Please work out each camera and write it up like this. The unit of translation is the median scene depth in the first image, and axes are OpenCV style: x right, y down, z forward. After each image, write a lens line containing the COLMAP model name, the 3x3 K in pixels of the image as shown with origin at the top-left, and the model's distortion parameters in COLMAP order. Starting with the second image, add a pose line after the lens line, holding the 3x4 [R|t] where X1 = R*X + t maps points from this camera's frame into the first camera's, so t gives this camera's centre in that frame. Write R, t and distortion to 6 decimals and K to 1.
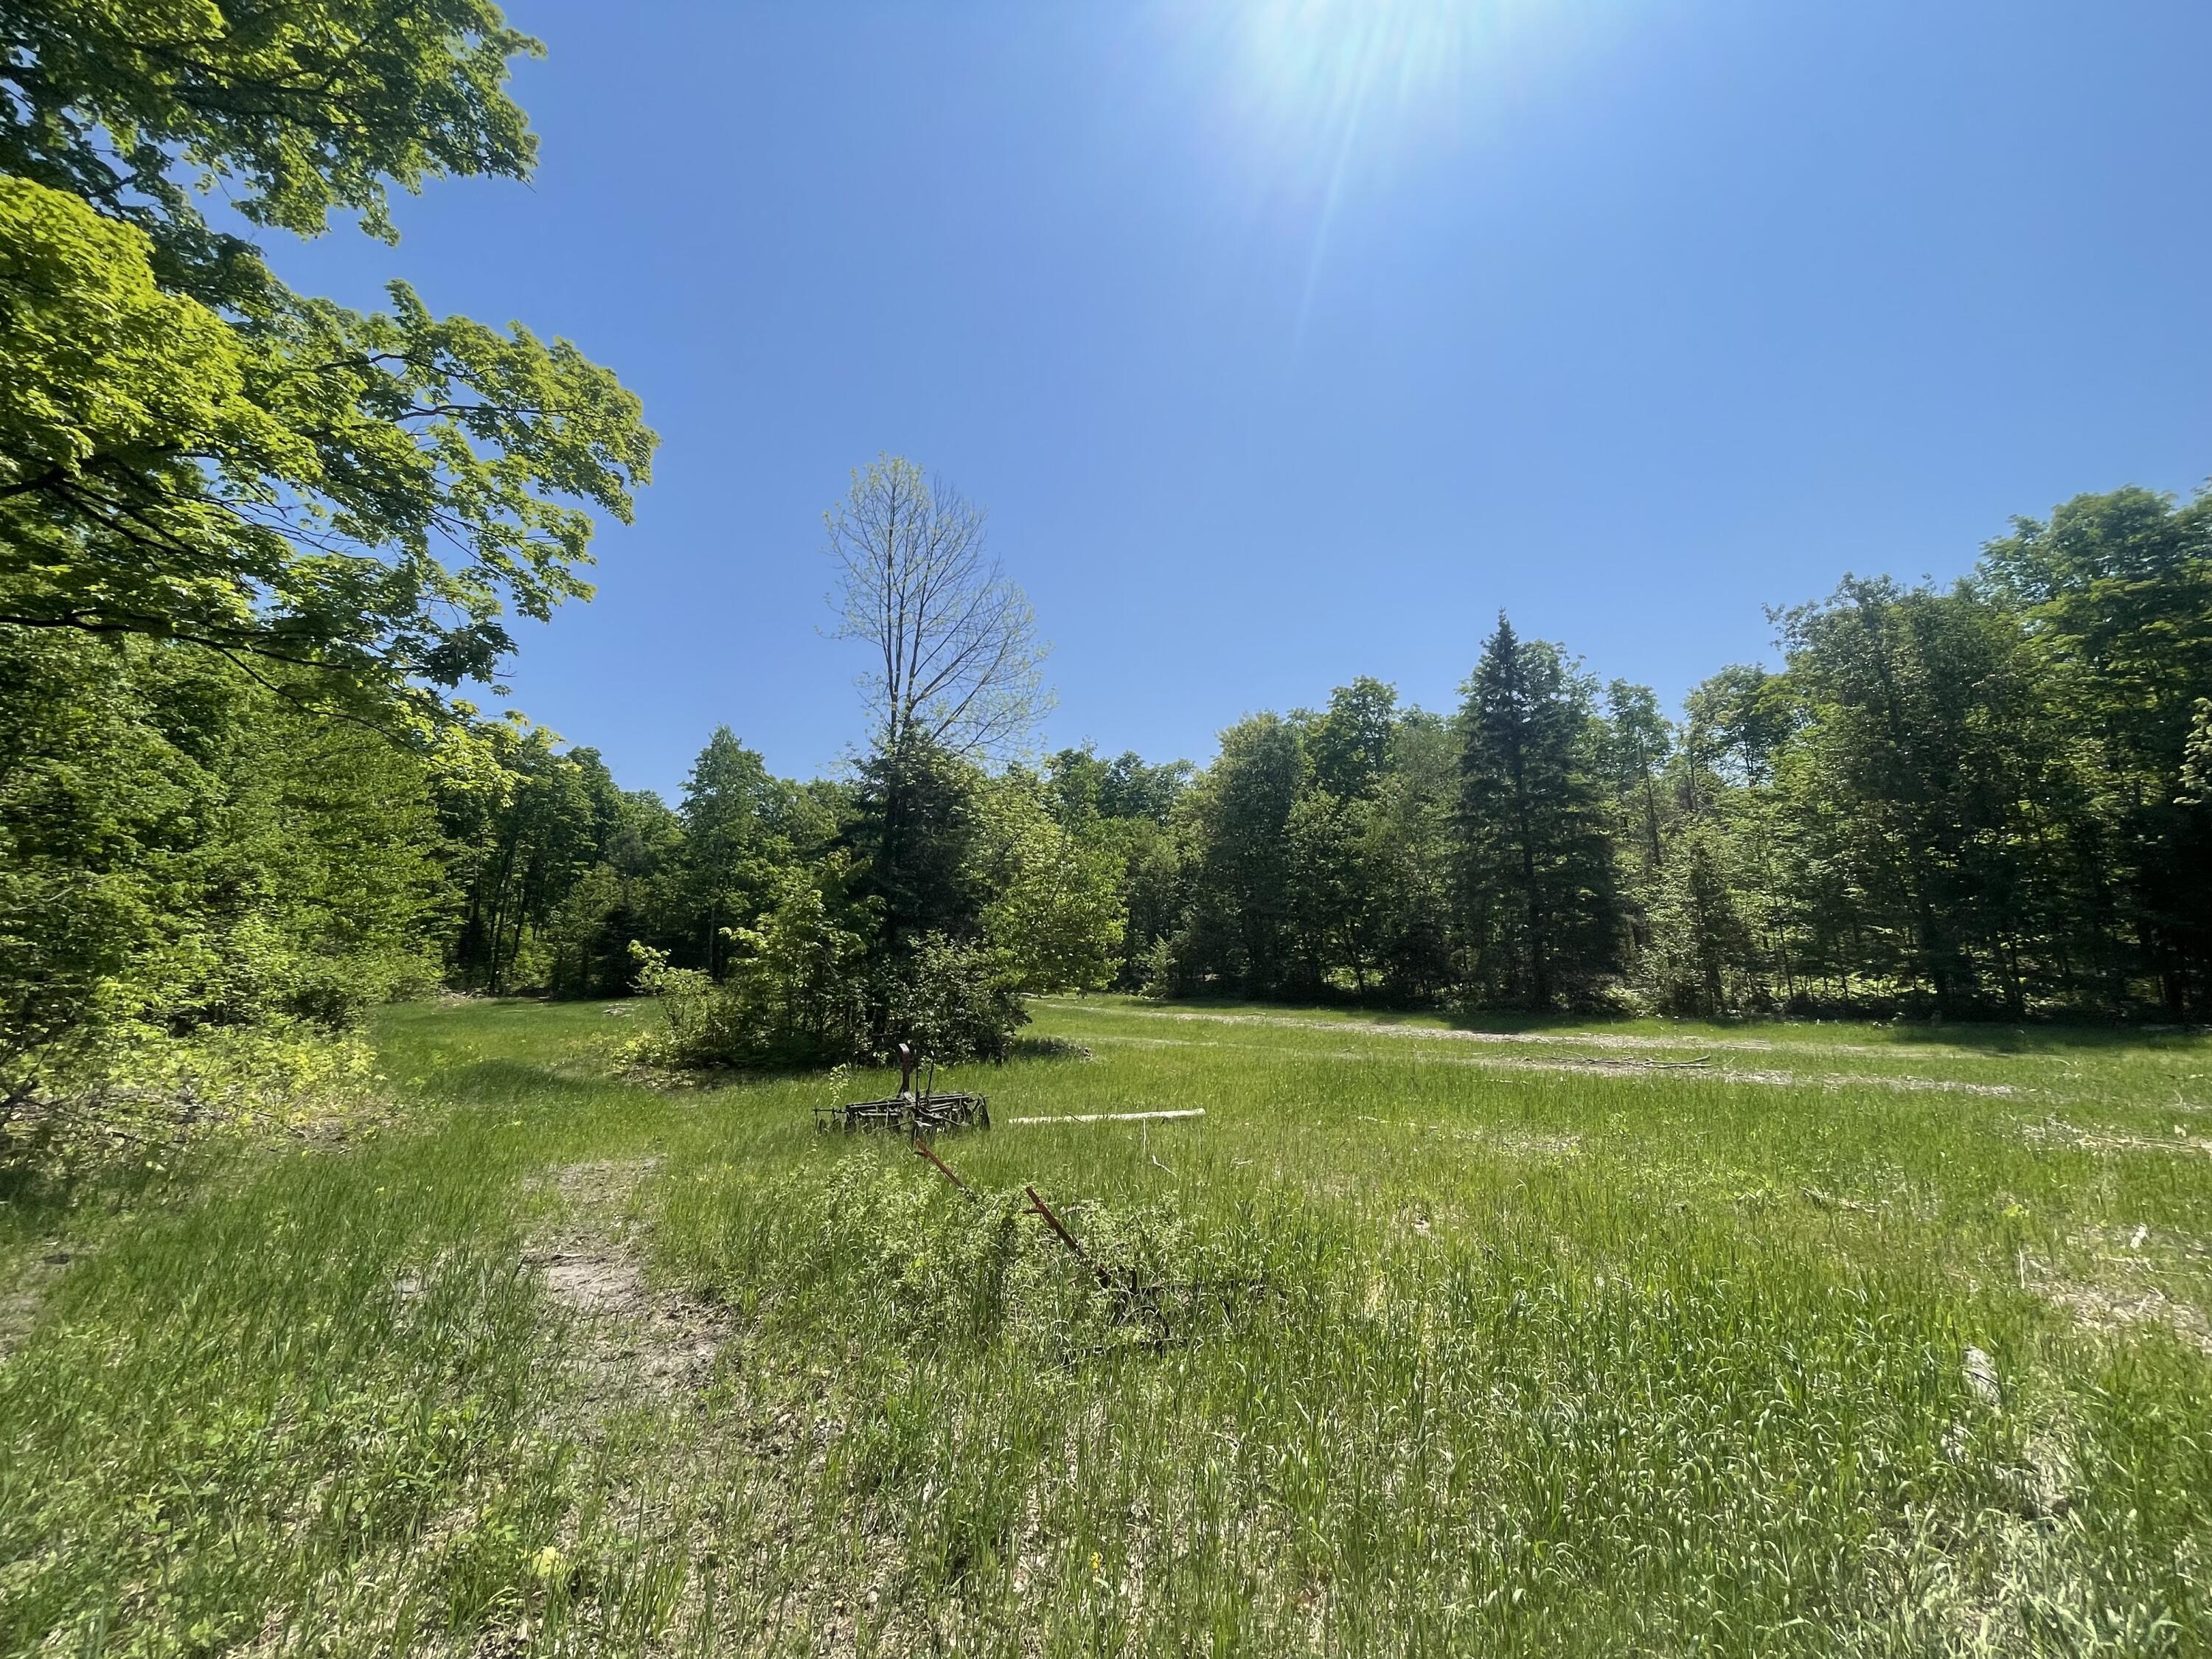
lens RADIAL K [[895.5, 0, 1101.4], [0, 895.5, 818.5], [0, 0, 1]] dist [-0.009109, 0.003435]
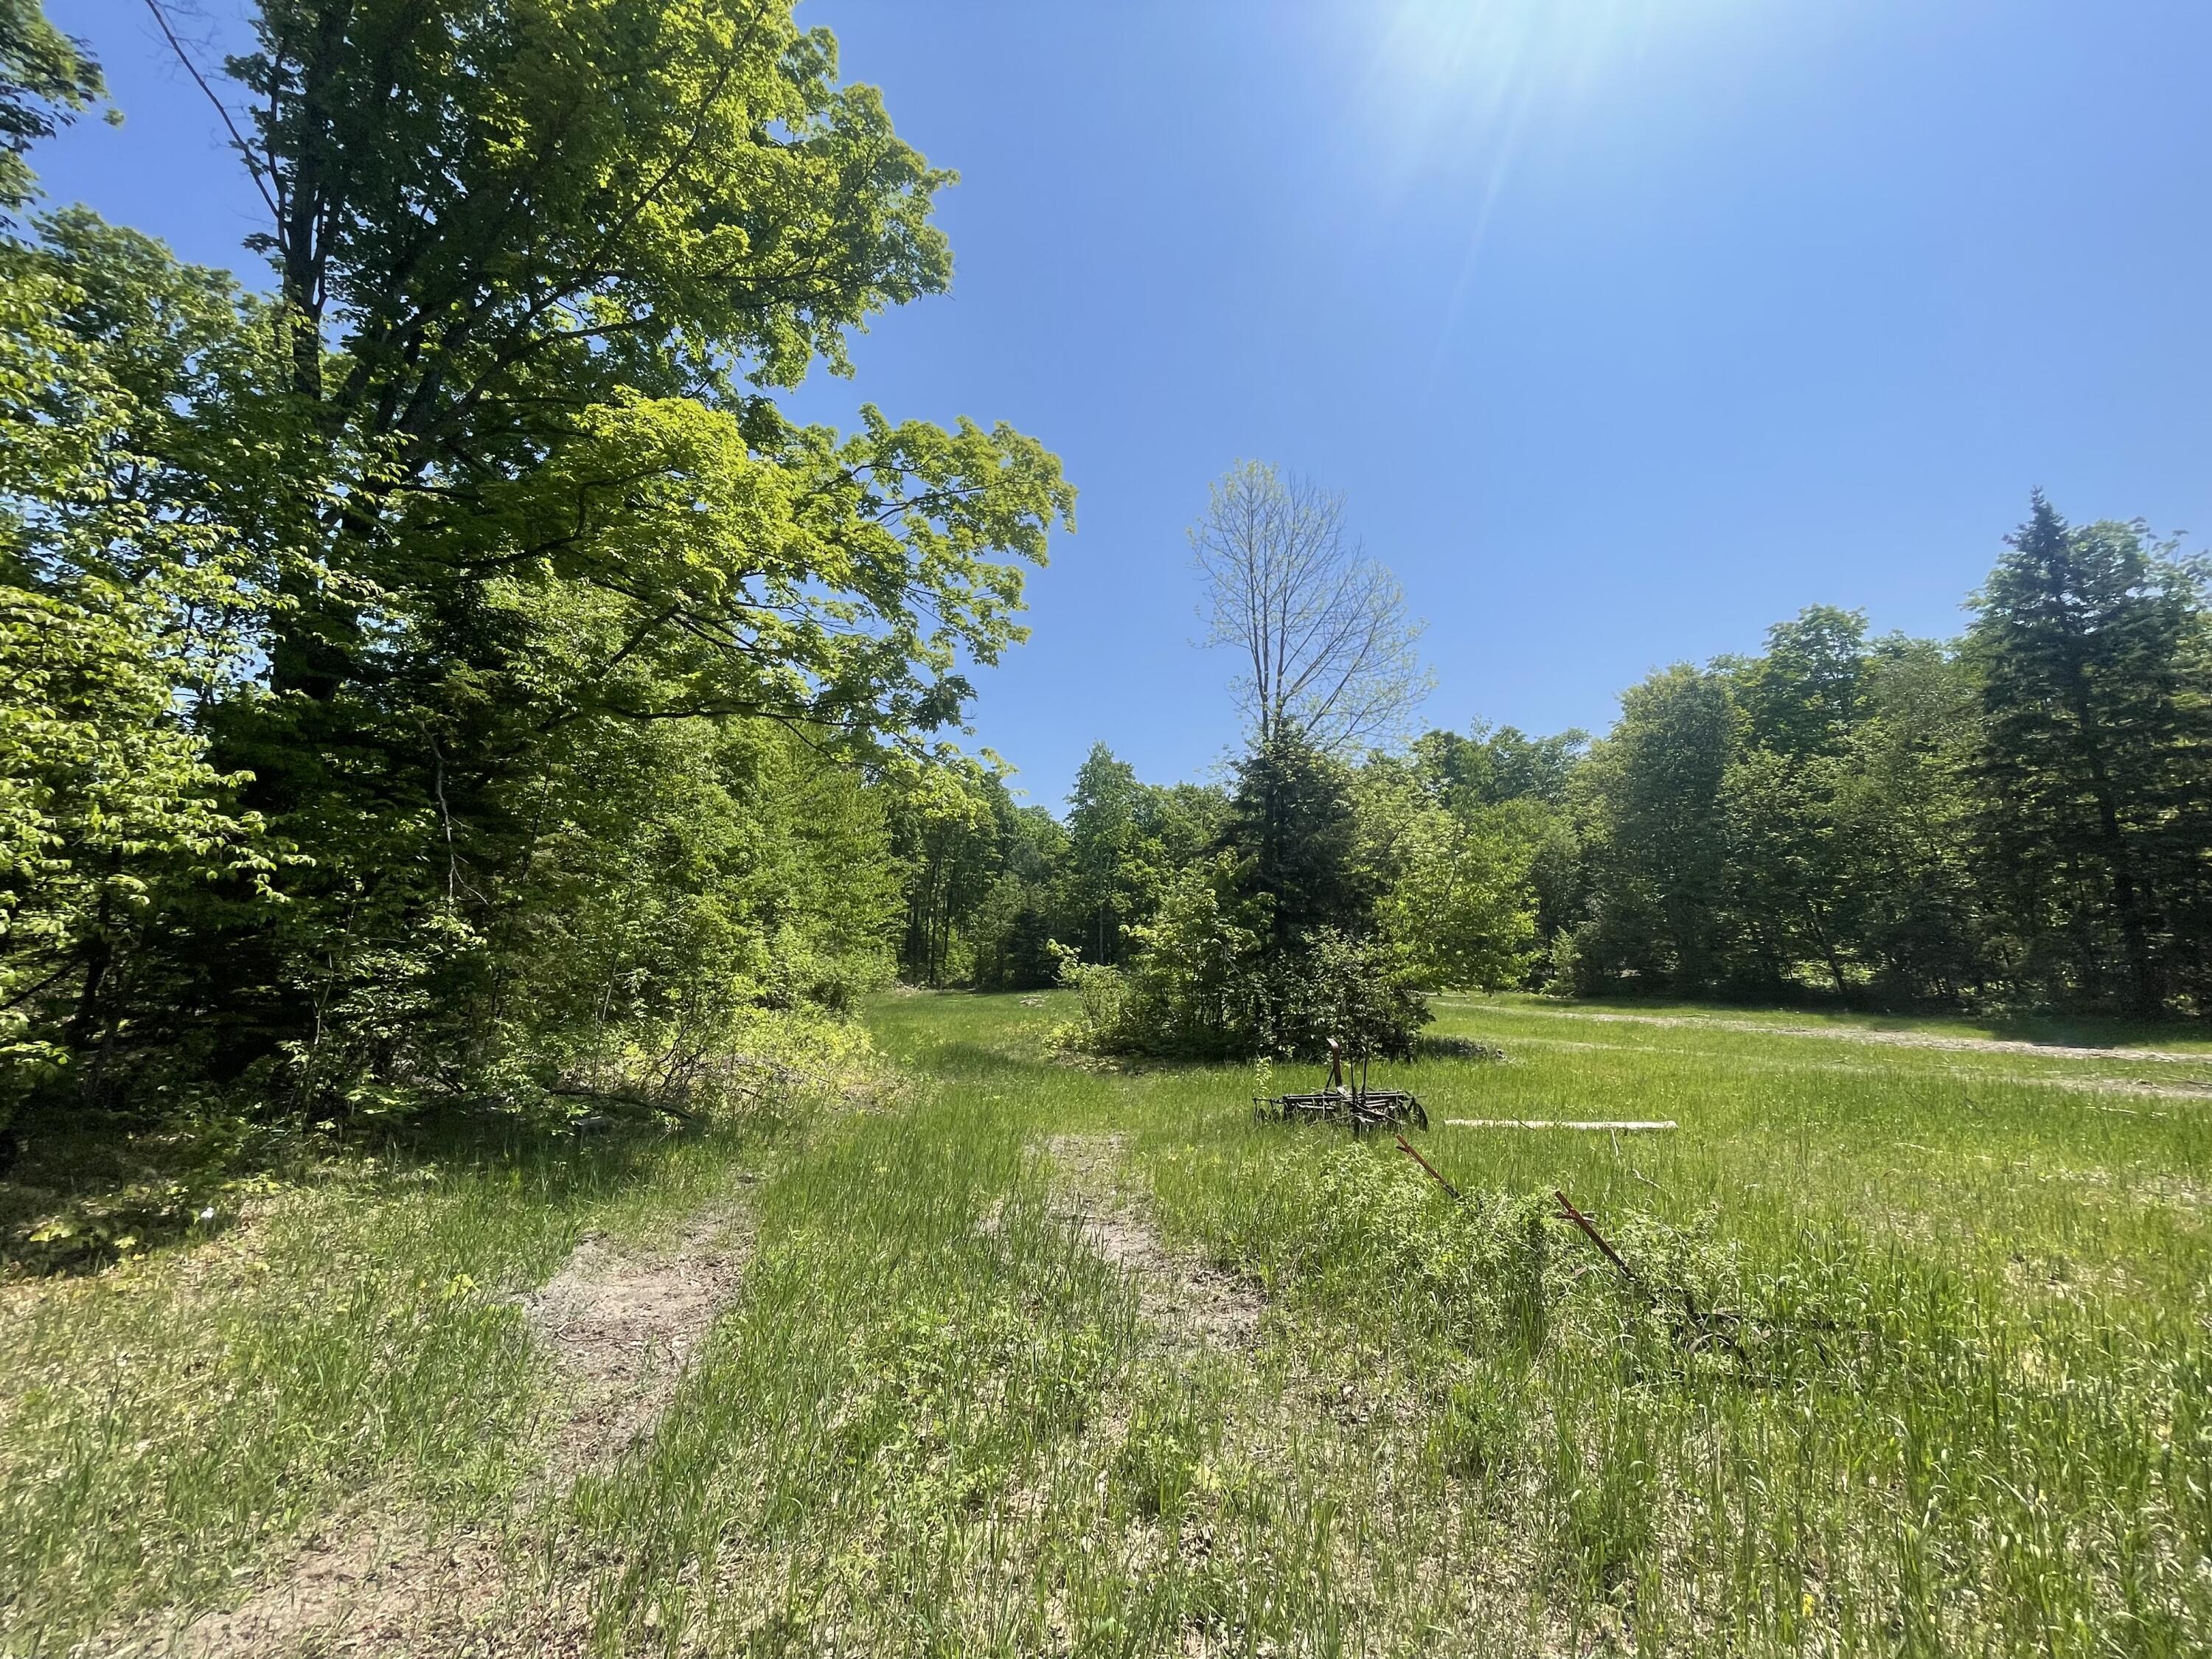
lens RADIAL K [[892.9, 0, 1103.2], [0, 892.9, 822.0], [0, 0, 1]] dist [-0.006672, 0.000251]
pose [[0.921886, -0.062617, -0.382369, -0.022844], [0.065887, 0.997817, -0.004552, -0.001547], [0.381819, -0.020997, 0.923999, -0.008428]]
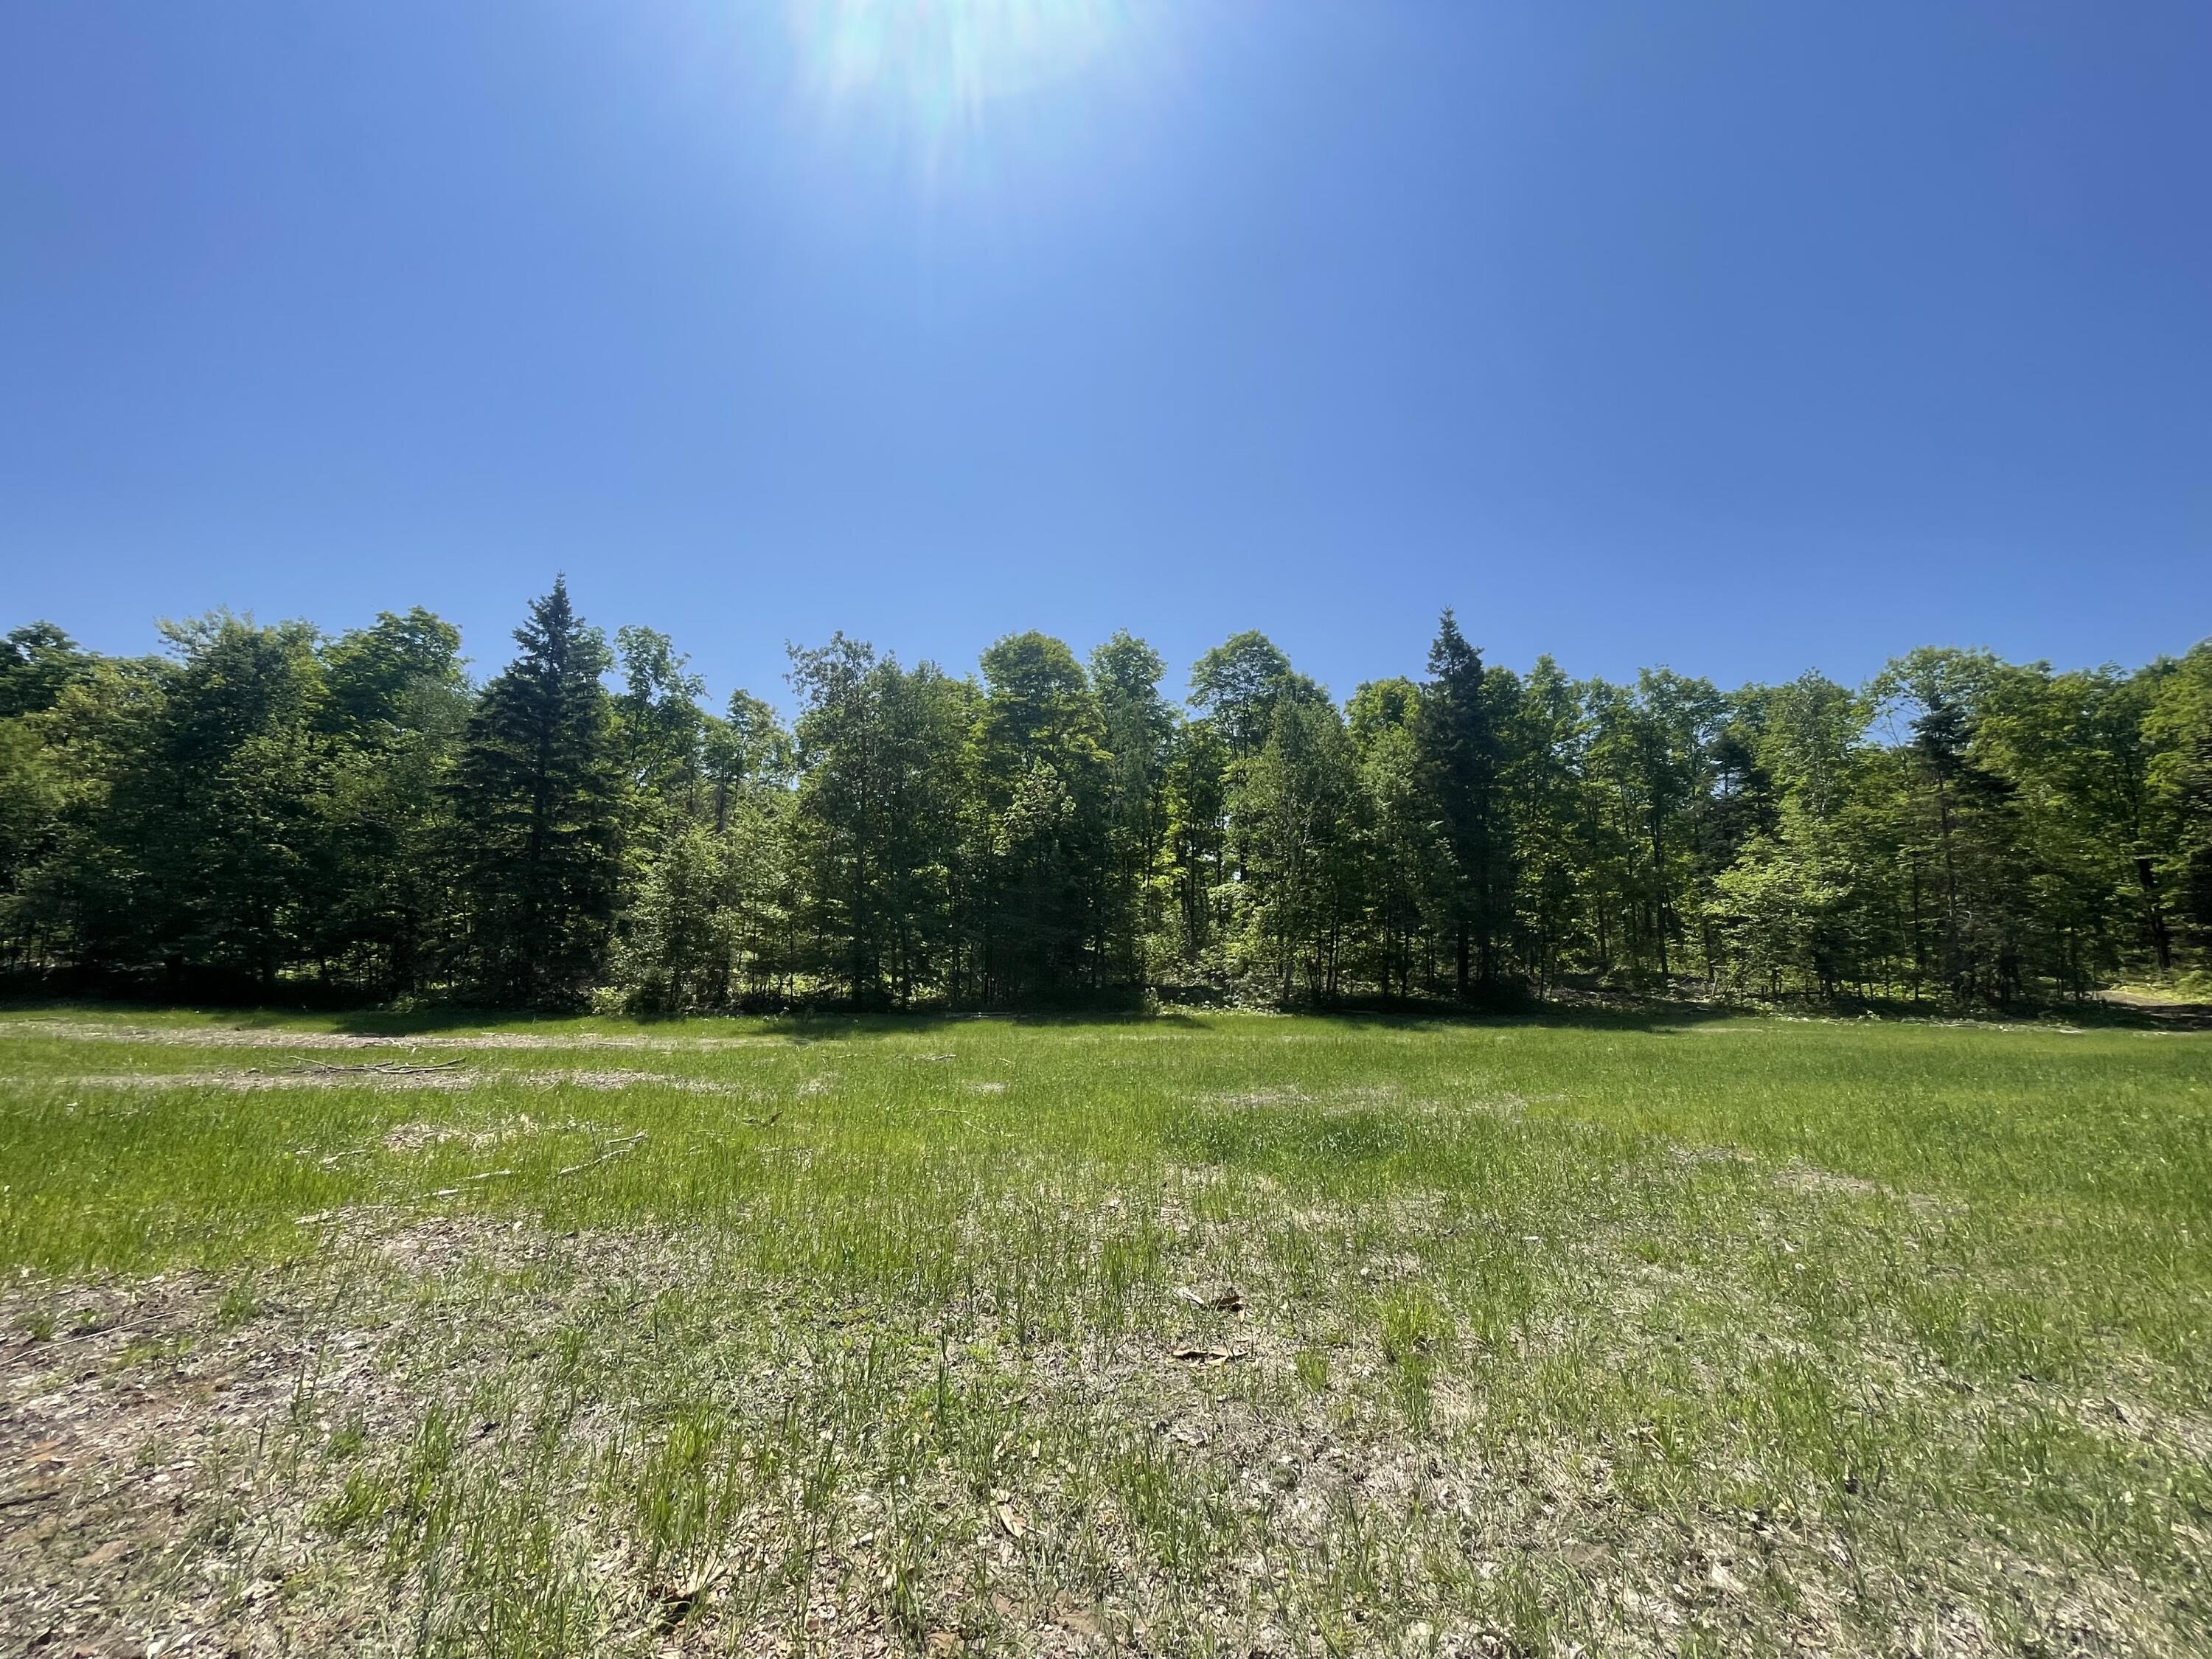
lens RADIAL K [[896.9, 0, 1103.8], [0, 896.9, 822.5], [0, 0, 1]] dist [-0.007862, 0.004331]
pose [[0.673369, 0.136320, 0.726630, 0.314620], [-0.143294, 0.988280, -0.052616, -0.020387], [-0.725287, -0.068692, 0.685012, -0.088890]]
